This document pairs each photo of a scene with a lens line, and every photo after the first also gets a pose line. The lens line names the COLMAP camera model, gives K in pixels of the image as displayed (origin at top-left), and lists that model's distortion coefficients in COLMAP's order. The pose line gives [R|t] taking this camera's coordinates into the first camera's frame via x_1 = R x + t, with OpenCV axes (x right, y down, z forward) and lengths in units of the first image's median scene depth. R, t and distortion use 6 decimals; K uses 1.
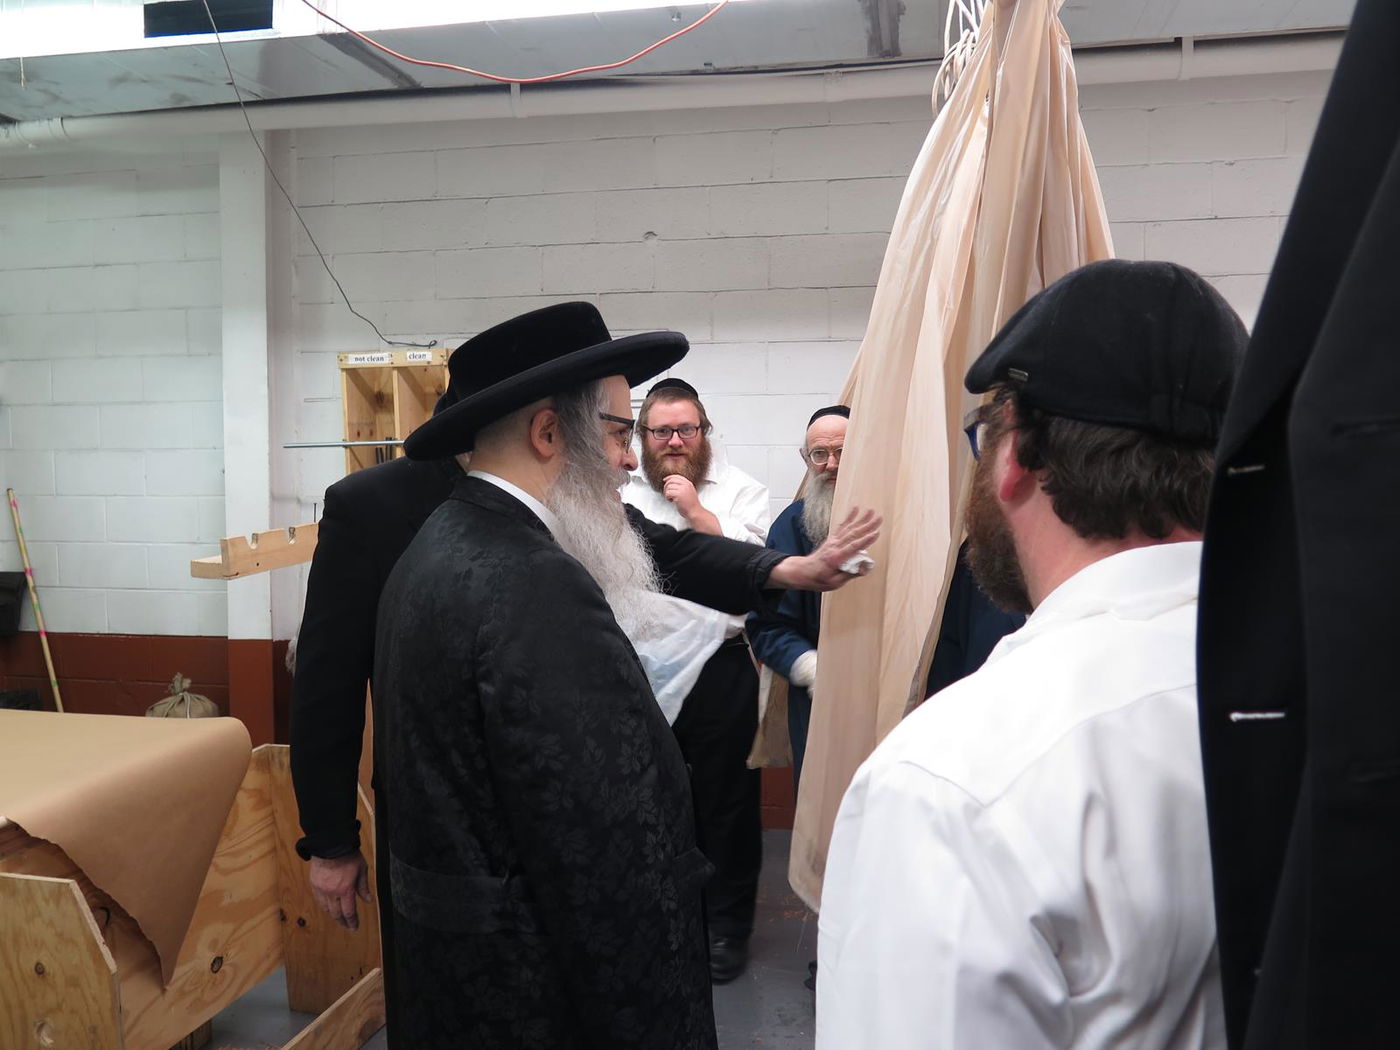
lens RADIAL K [[1204.8, 0, 700.0], [0, 1204.8, 525.0], [0, 0, 1]] dist [-0.011135, -0.001672]
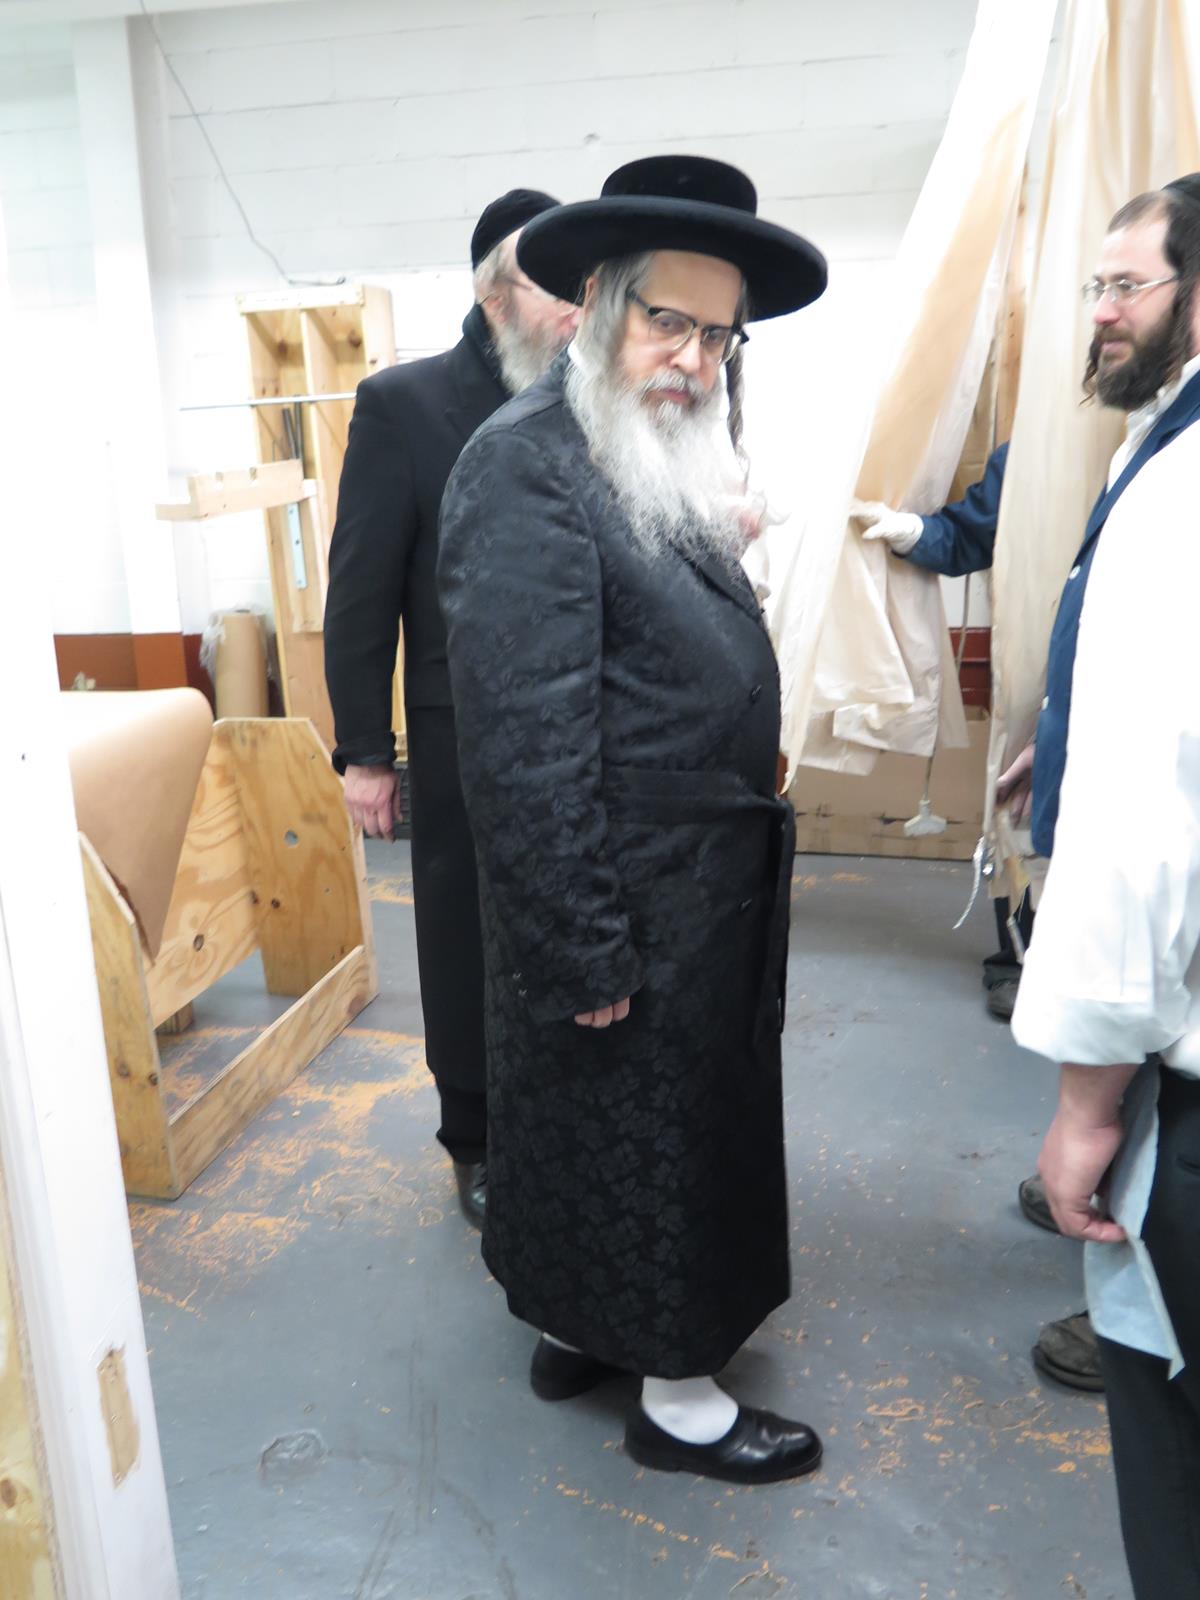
lens RADIAL K [[1376.9, 0, 600.0], [0, 1376.9, 800.0], [0, 0, 1]] dist [-0.011135, -0.001672]
pose [[0.999532, -0.030153, 0.005220, -0.079119], [0.028654, 0.982079, 0.186278, 0.055027], [-0.010743, -0.186041, 0.982483, -0.060678]]
